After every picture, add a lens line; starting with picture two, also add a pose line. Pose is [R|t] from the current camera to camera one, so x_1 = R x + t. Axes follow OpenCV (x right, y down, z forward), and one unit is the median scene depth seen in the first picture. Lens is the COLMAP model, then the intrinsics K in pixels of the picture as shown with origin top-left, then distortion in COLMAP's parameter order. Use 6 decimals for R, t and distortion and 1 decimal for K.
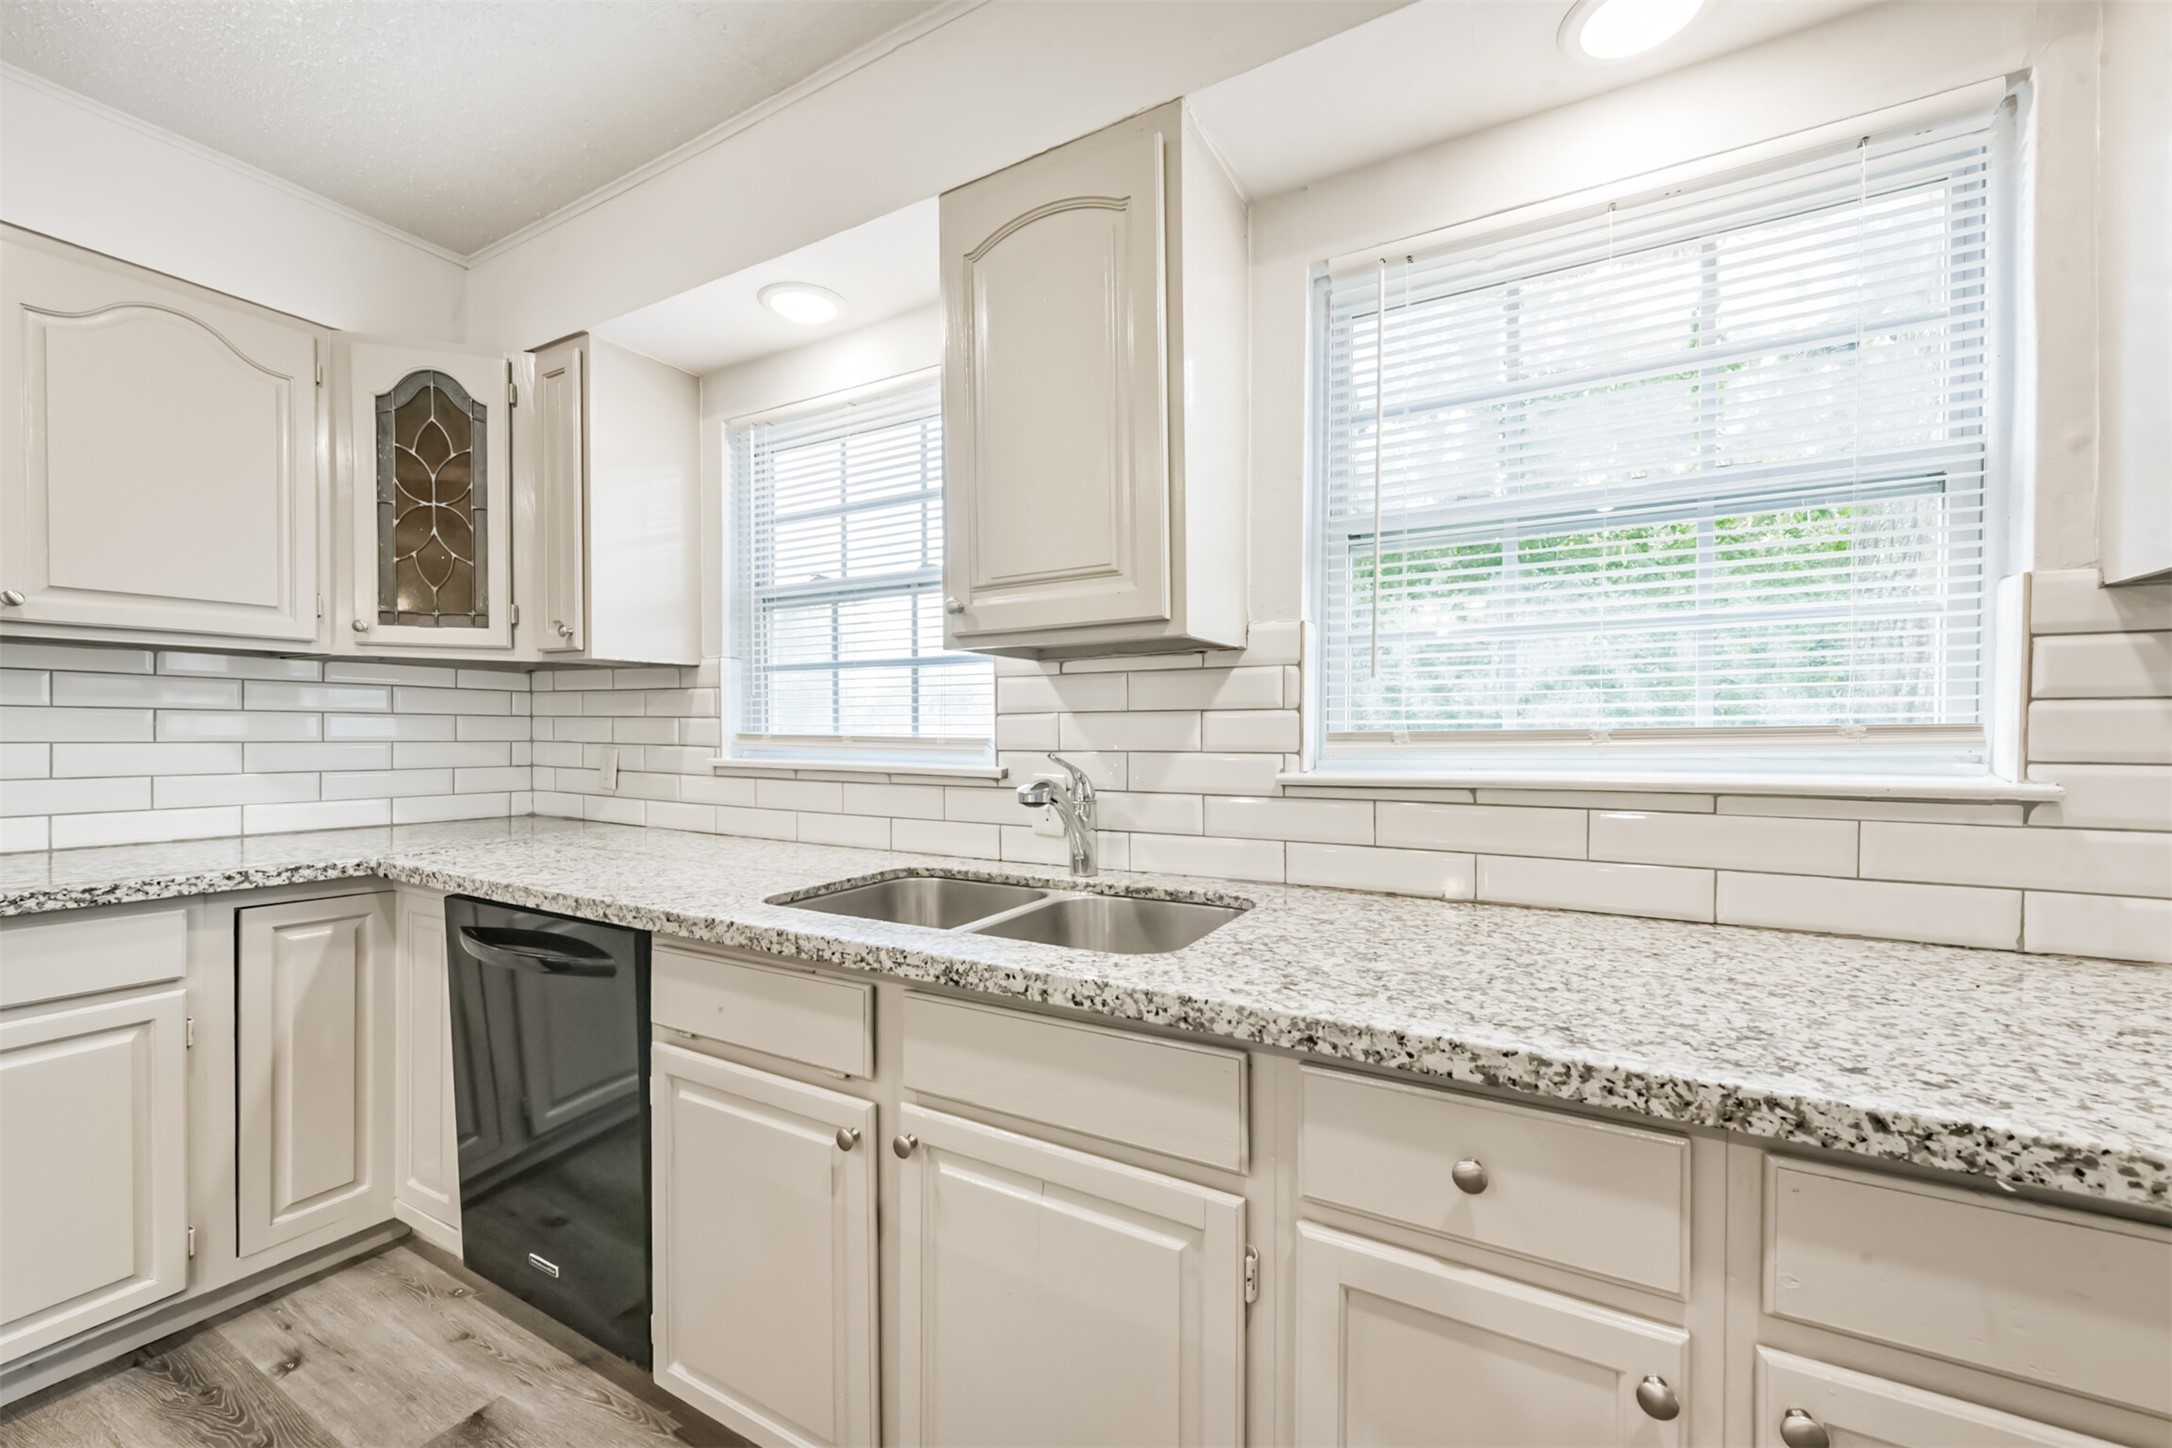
lens RADIAL K [[848.3, 0, 1078.1], [0, 848.3, 740.9], [0, 0, 1]] dist [0.005184, -0.002056]
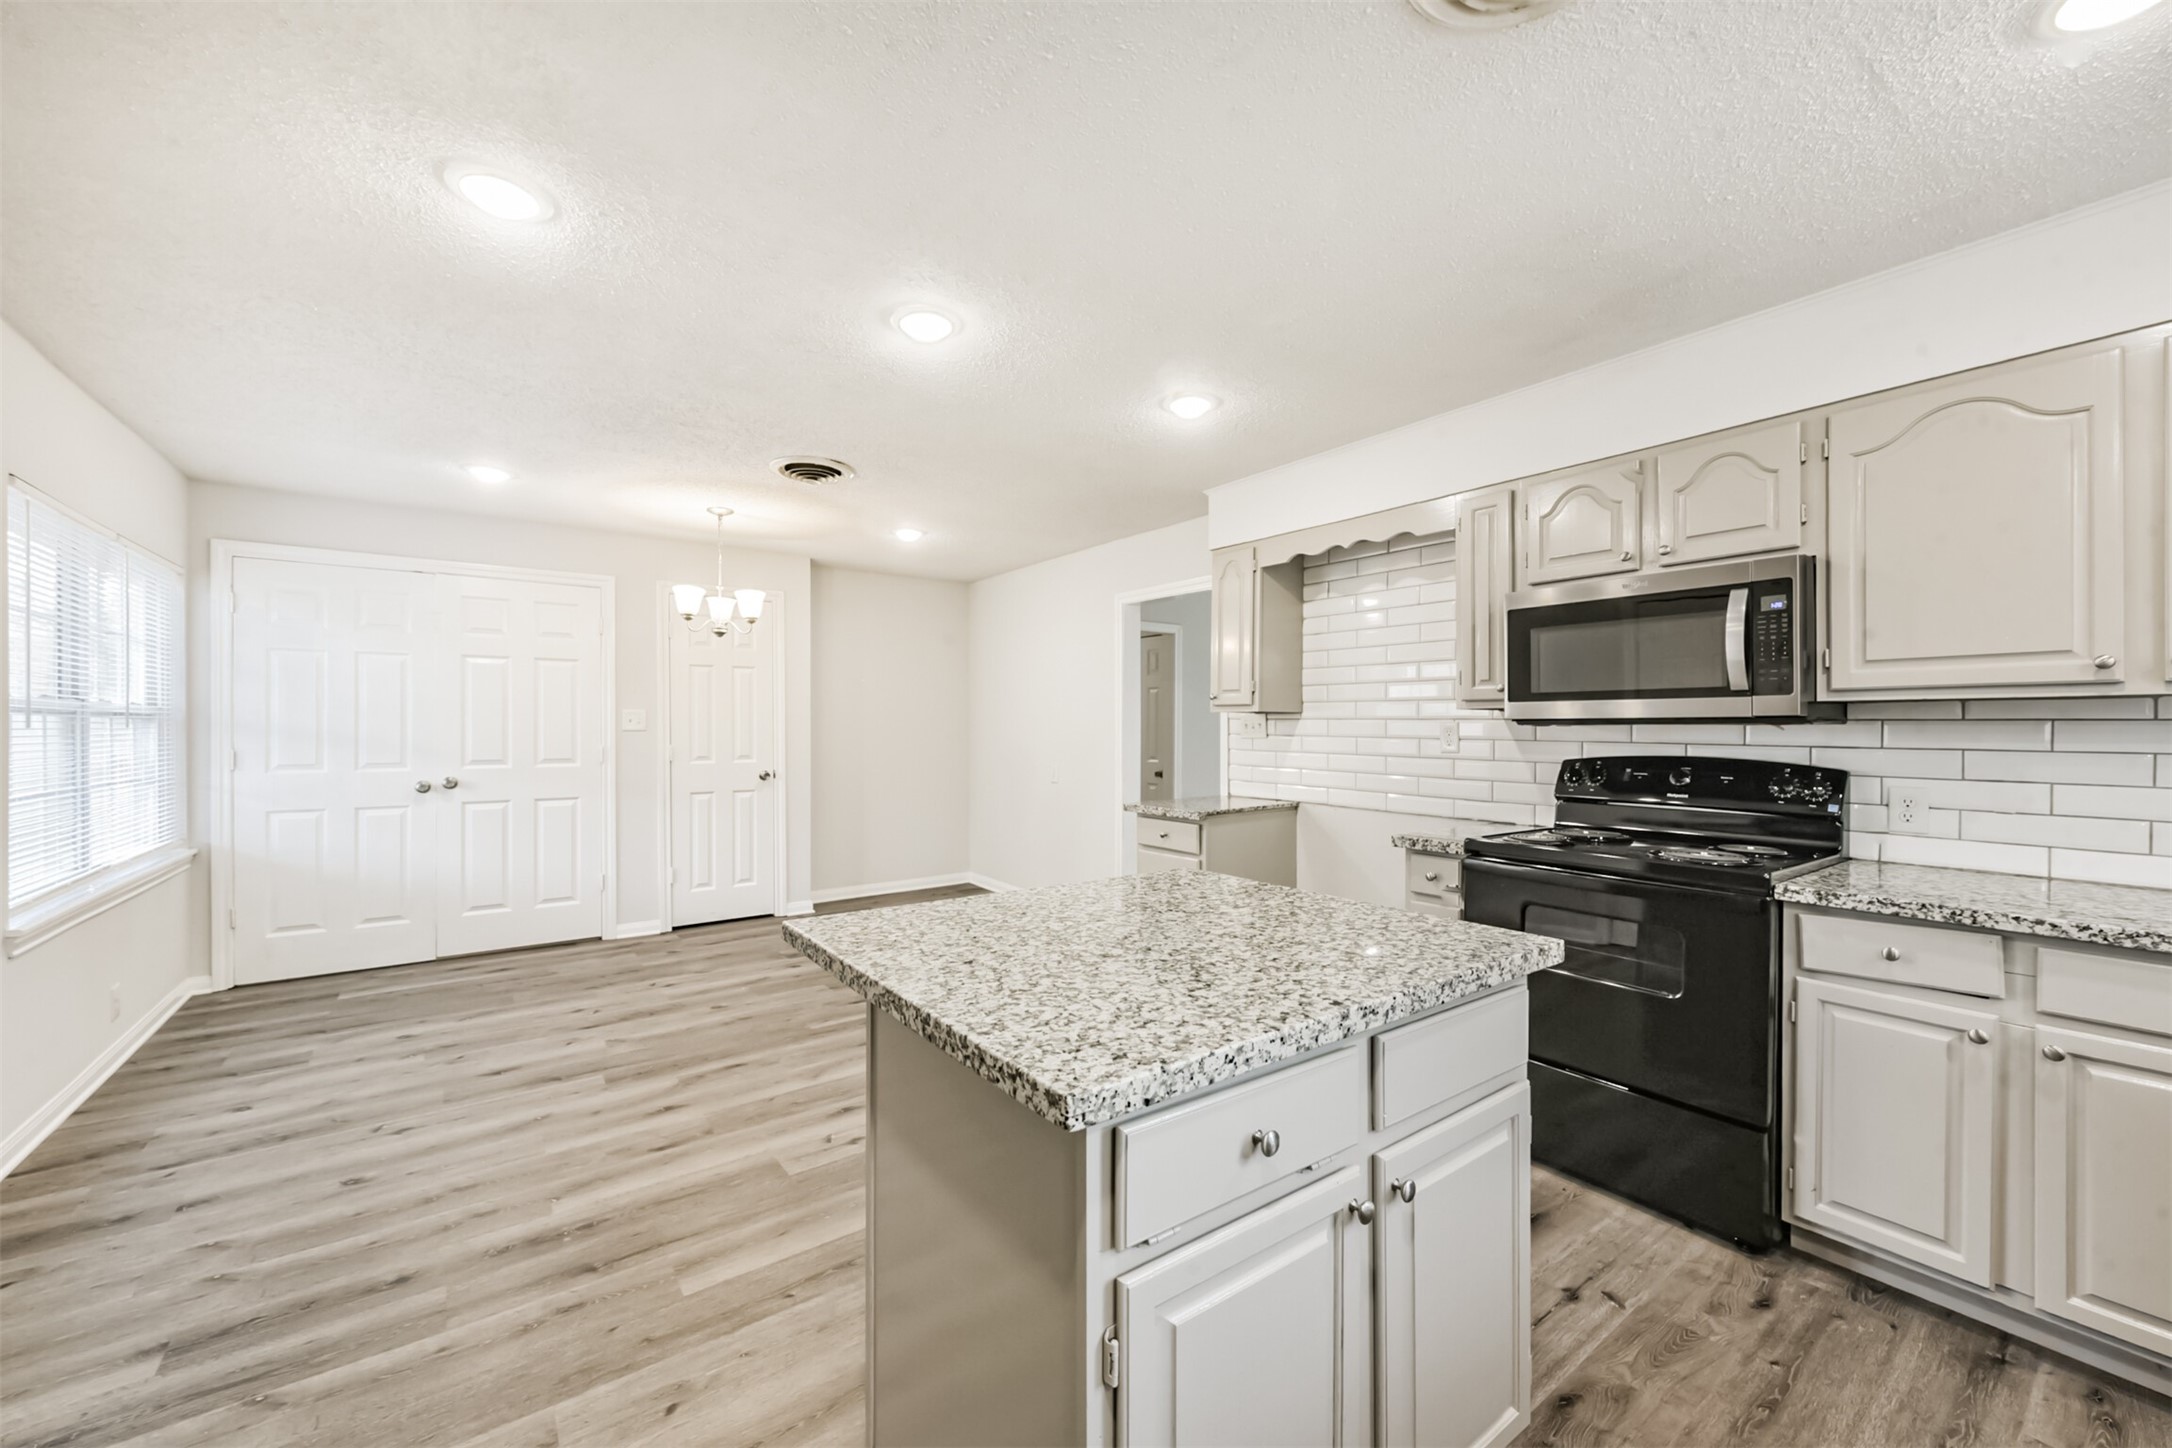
lens RADIAL K [[848.3, 0, 1079.3], [0, 848.3, 730.1], [0, 0, 1]] dist [0.005184, -0.002056]
pose [[-0.411553, -0.006559, -0.911362, 0.333609], [-0.018051, 0.999837, 0.000955, -0.056902], [0.911207, 0.016844, -0.411604, 0.172222]]
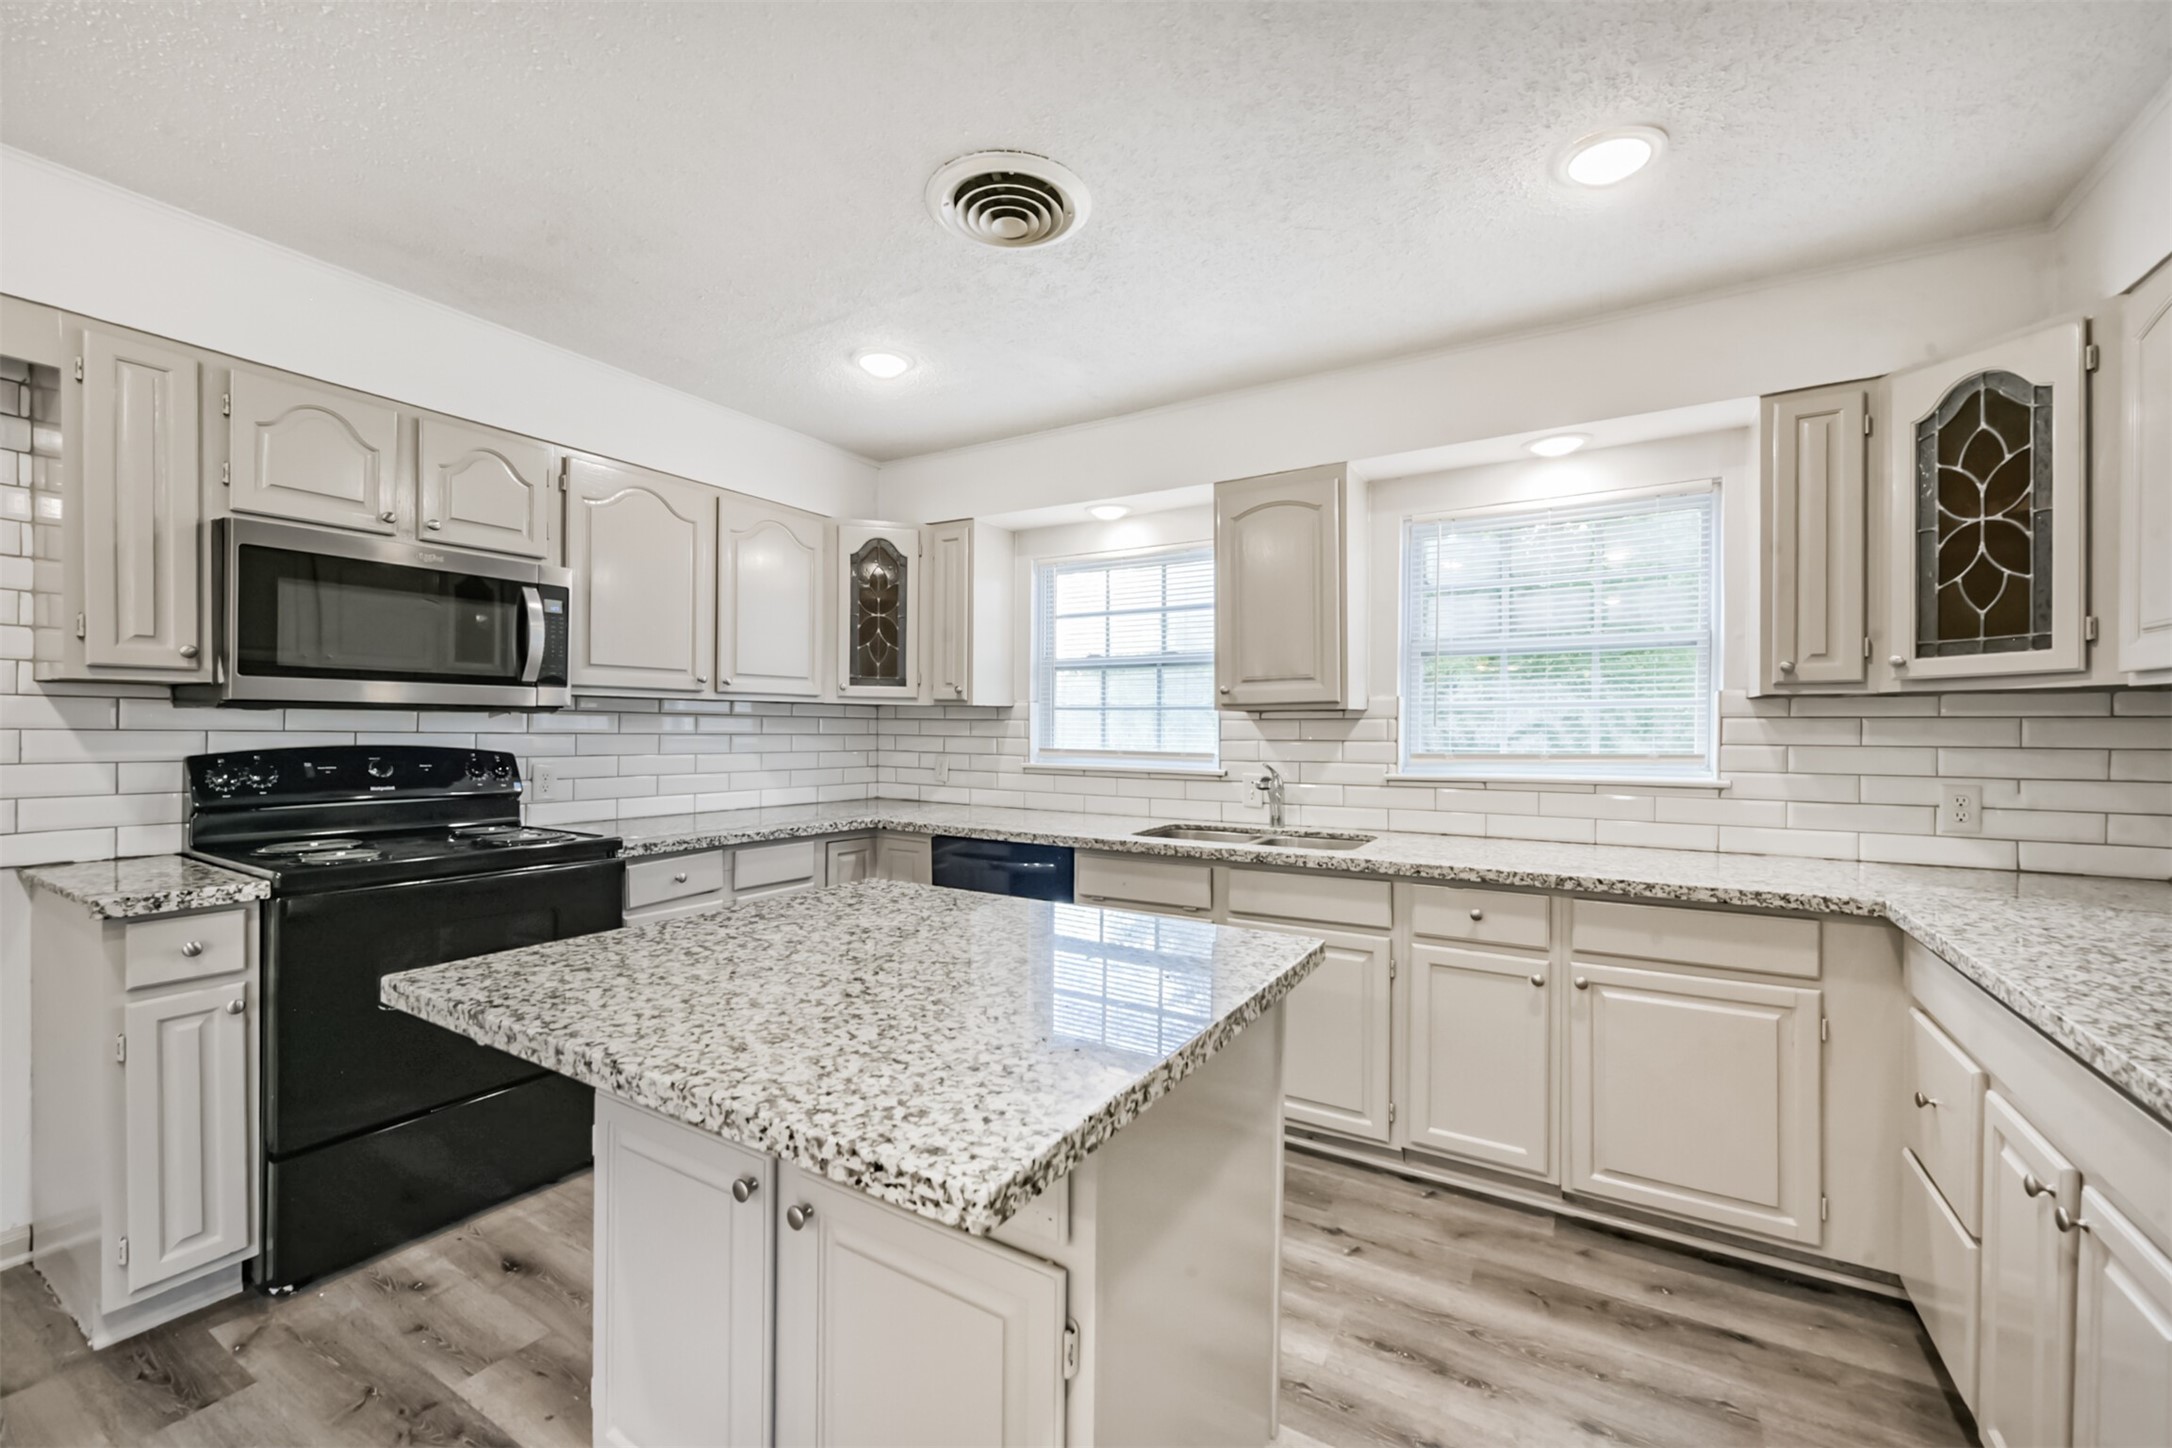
lens RADIAL K [[848.3, 0, 1086.2], [0, 848.3, 740.1], [0, 0, 1]] dist [0.005184, -0.002056]
pose [[0.999718, 0.003897, -0.023431, -0.406992], [-0.003861, 0.999991, 0.001570, -0.040645], [0.023437, -0.001479, 0.999724, -0.975549]]
